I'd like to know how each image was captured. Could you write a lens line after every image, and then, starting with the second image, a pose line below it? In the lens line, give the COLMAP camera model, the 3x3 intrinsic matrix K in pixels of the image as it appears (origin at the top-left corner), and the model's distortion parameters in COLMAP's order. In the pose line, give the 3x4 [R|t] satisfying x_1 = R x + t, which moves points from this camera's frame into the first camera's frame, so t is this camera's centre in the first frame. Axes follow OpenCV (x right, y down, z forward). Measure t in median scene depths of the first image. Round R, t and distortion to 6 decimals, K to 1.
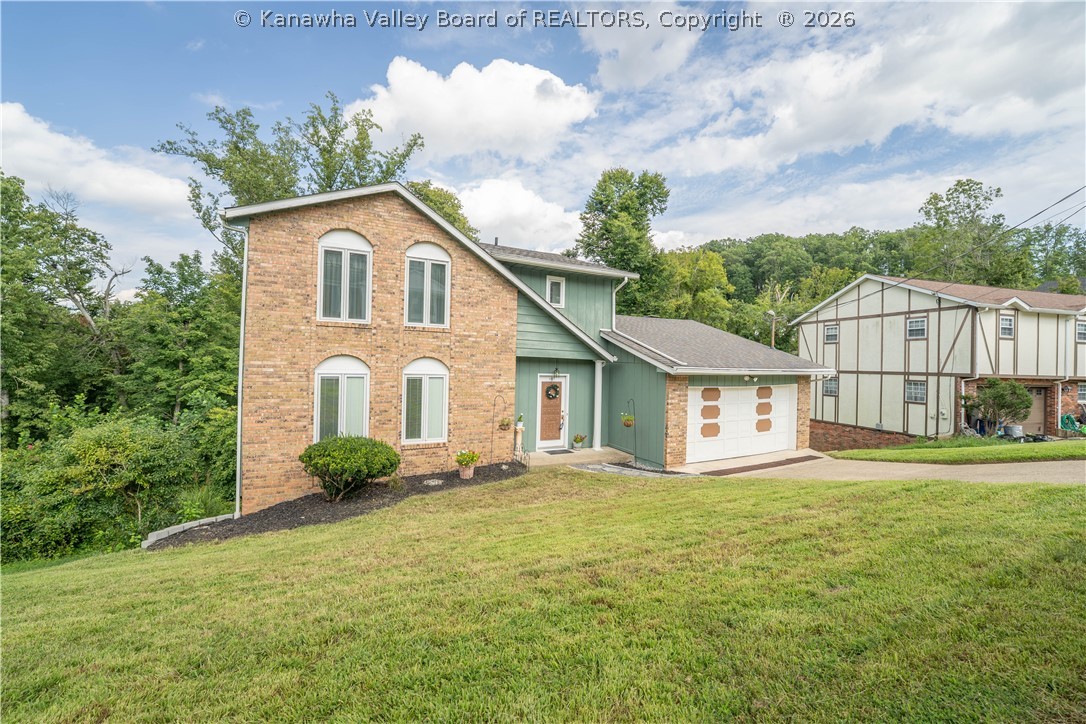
lens RADIAL K [[440.8, 0, 541.1], [0, 440.8, 360.7], [0, 0, 1]] dist [-0.018386, 0.000418]
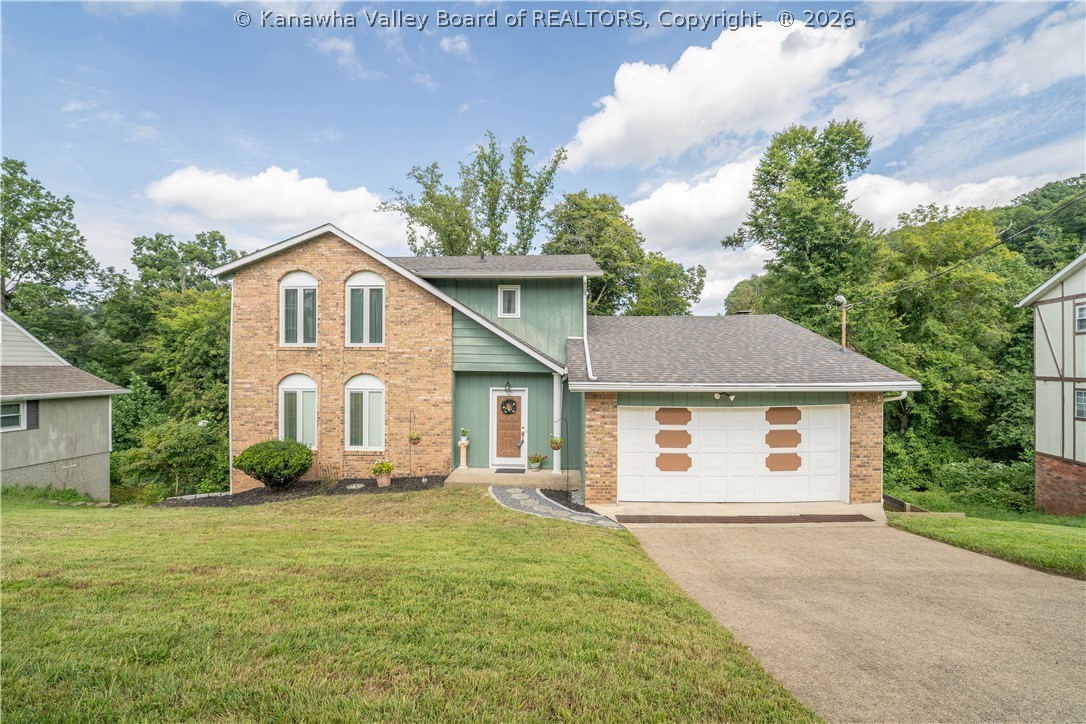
lens RADIAL K [[452.8, 0, 543.0], [0, 452.8, 362.0], [0, 0, 1]] dist [-0.008976, 0.000379]
pose [[0.864090, -0.021682, -0.502871, 0.607059], [0.017815, 0.999763, -0.012494, -0.012813], [0.503023, 0.001837, 0.864271, 0.201097]]
